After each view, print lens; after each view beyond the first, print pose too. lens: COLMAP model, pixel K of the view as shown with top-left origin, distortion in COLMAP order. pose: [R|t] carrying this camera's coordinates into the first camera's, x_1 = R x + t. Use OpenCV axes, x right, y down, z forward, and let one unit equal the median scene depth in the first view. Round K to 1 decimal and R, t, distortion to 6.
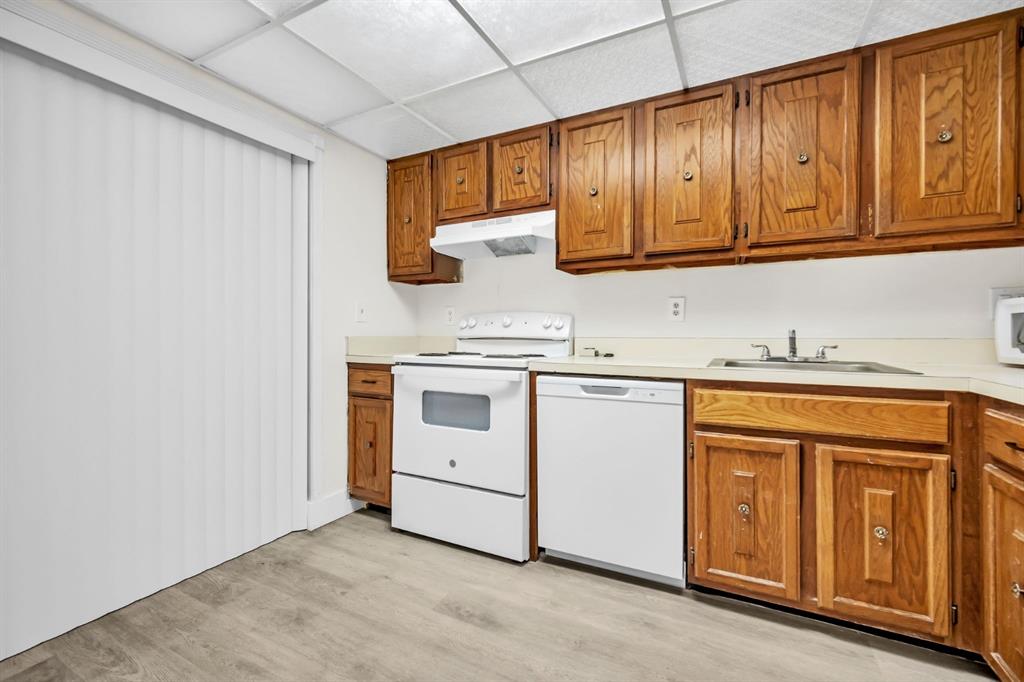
lens RADIAL K [[433.9, 0, 512.3], [0, 433.9, 330.6], [0, 0, 1]] dist [-0.000915, -0.000377]
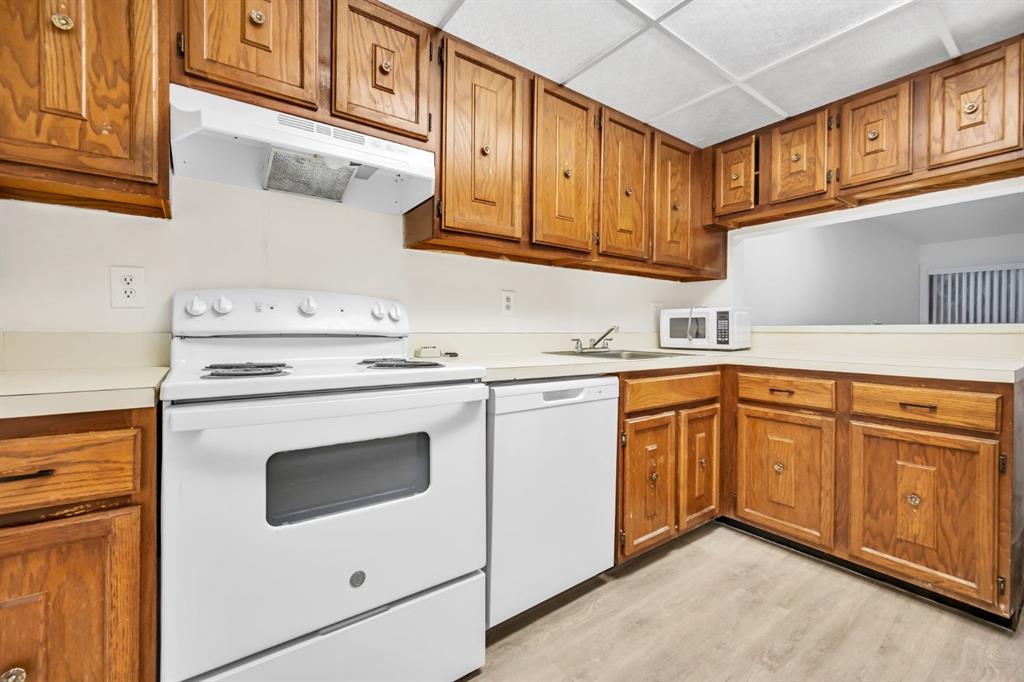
lens RADIAL K [[433.9, 0, 512.3], [0, 433.9, 330.6], [0, 0, 1]] dist [-0.000915, -0.000377]
pose [[0.442545, -0.000168, 0.896747, -0.596547], [-0.012277, 0.999905, 0.006246, 0.006524], [-0.896662, -0.013774, 0.442500, 0.703748]]
